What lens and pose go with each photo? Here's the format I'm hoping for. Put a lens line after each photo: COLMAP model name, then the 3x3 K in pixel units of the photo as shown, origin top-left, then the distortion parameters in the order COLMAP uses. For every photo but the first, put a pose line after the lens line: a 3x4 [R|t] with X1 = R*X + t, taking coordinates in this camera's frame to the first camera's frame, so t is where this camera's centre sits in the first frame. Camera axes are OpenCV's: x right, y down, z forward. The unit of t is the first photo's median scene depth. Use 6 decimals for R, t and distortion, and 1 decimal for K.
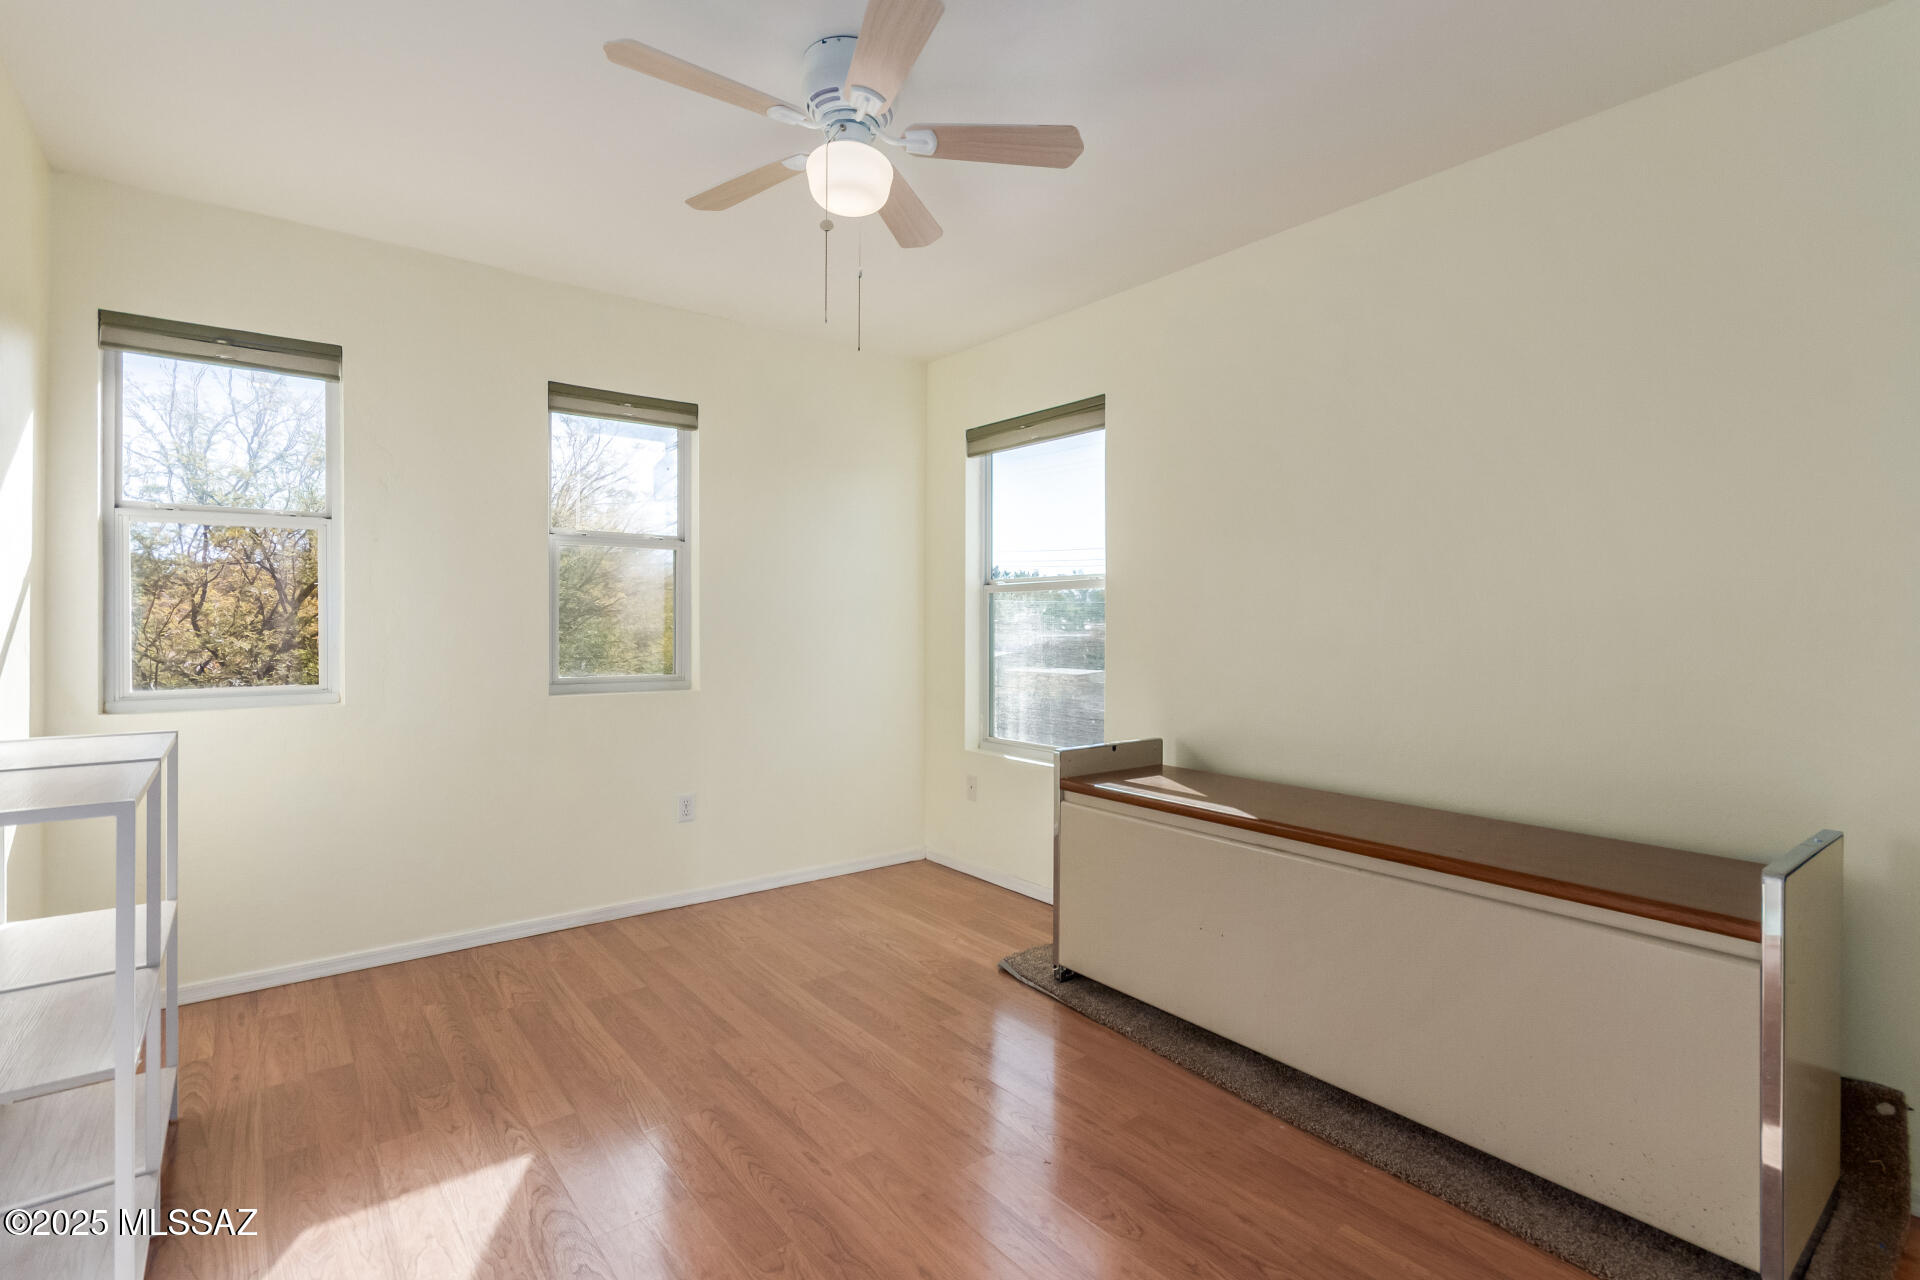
lens RADIAL K [[906.2, 0, 969.4], [0, 906.2, 618.8], [0, 0, 1]] dist [0.005394, 0.001005]
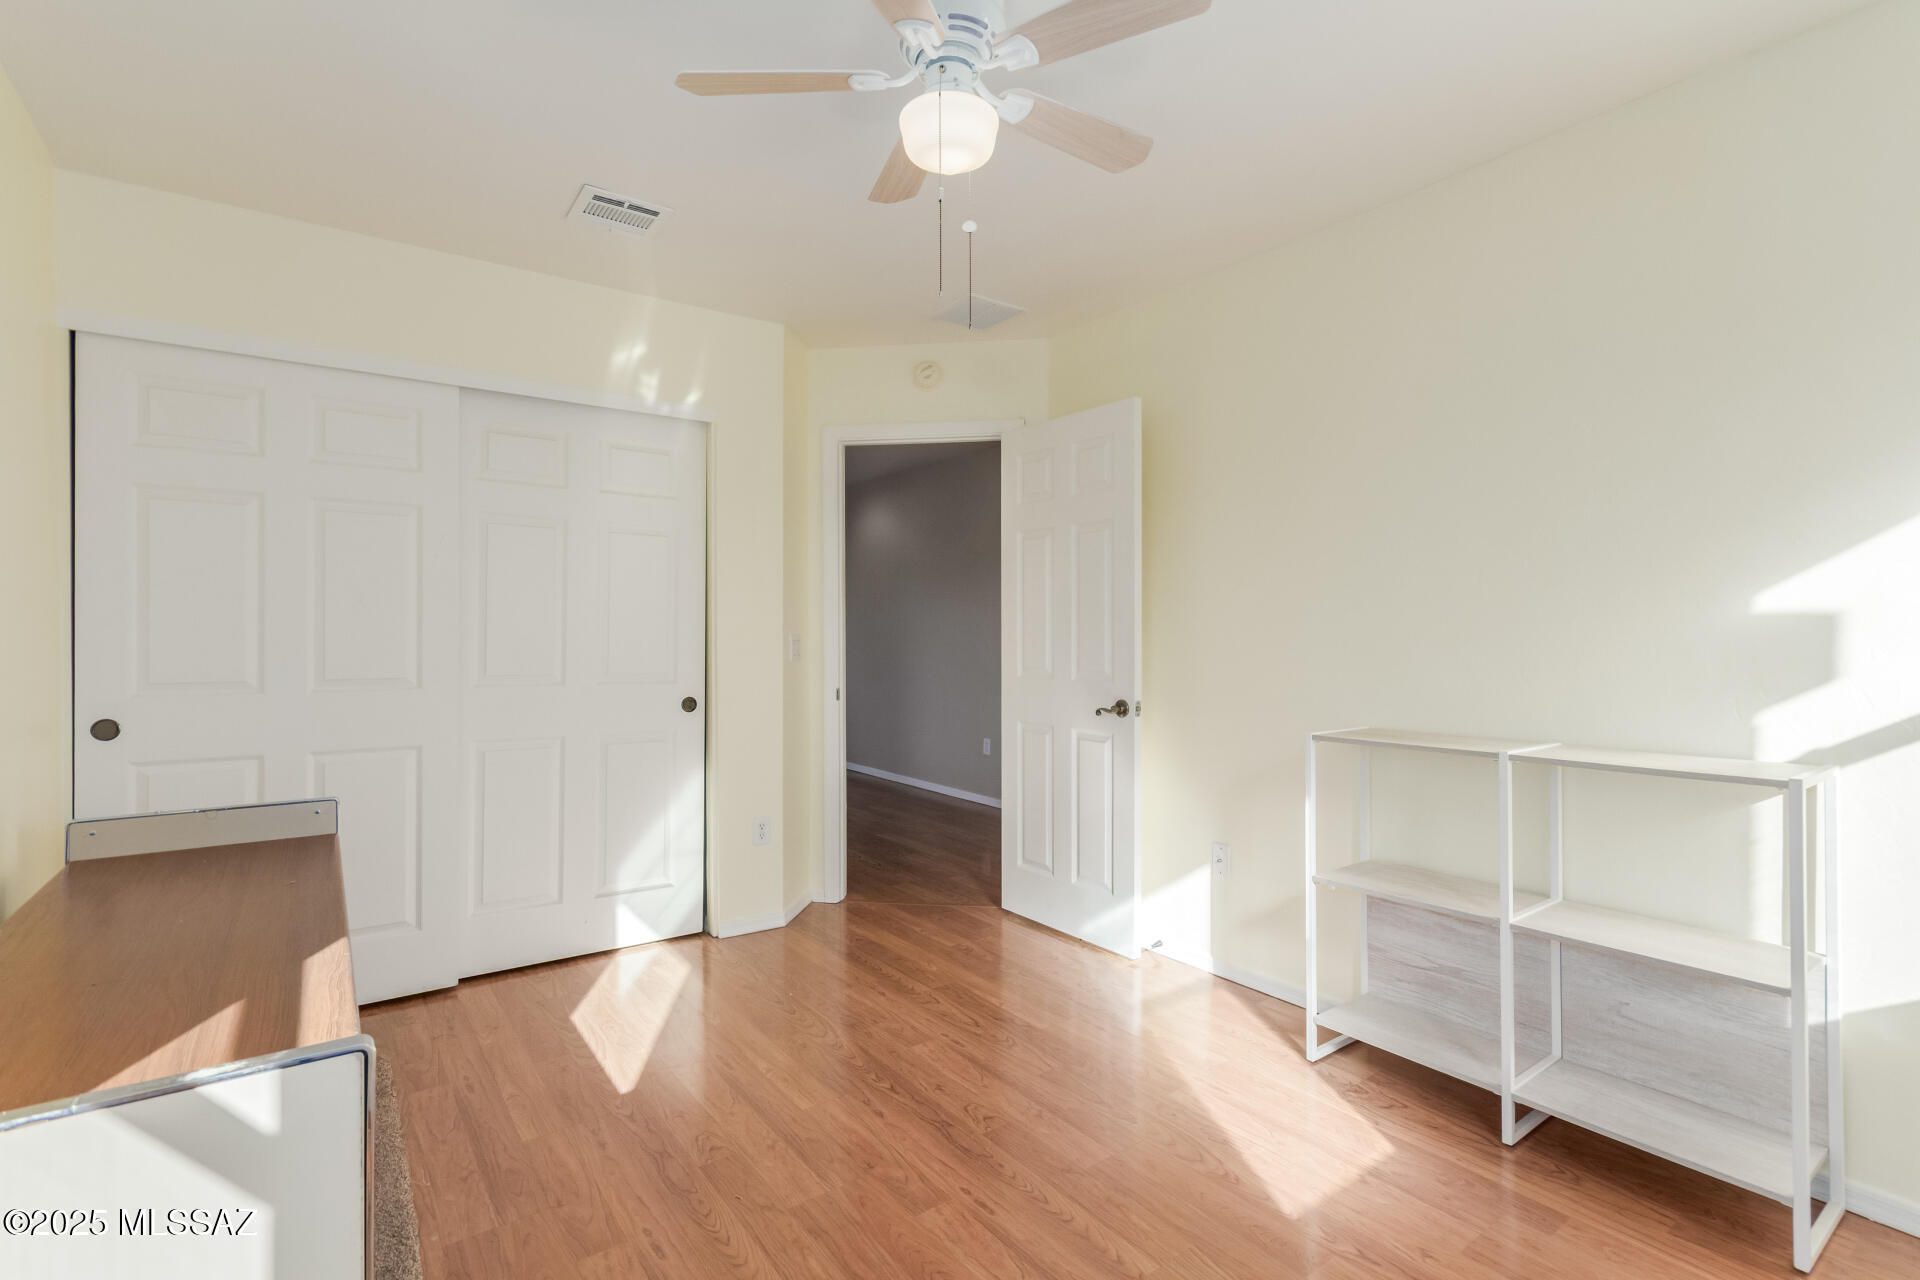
lens RADIAL K [[906.2, 0, 969.4], [0, 906.2, 618.8], [0, 0, 1]] dist [0.005394, 0.001005]
pose [[-0.999438, -0.003651, 0.033336, -0.200389], [-0.003775, 0.999986, -0.003659, -0.014298], [-0.033322, -0.003783, -0.999437, 2.077204]]
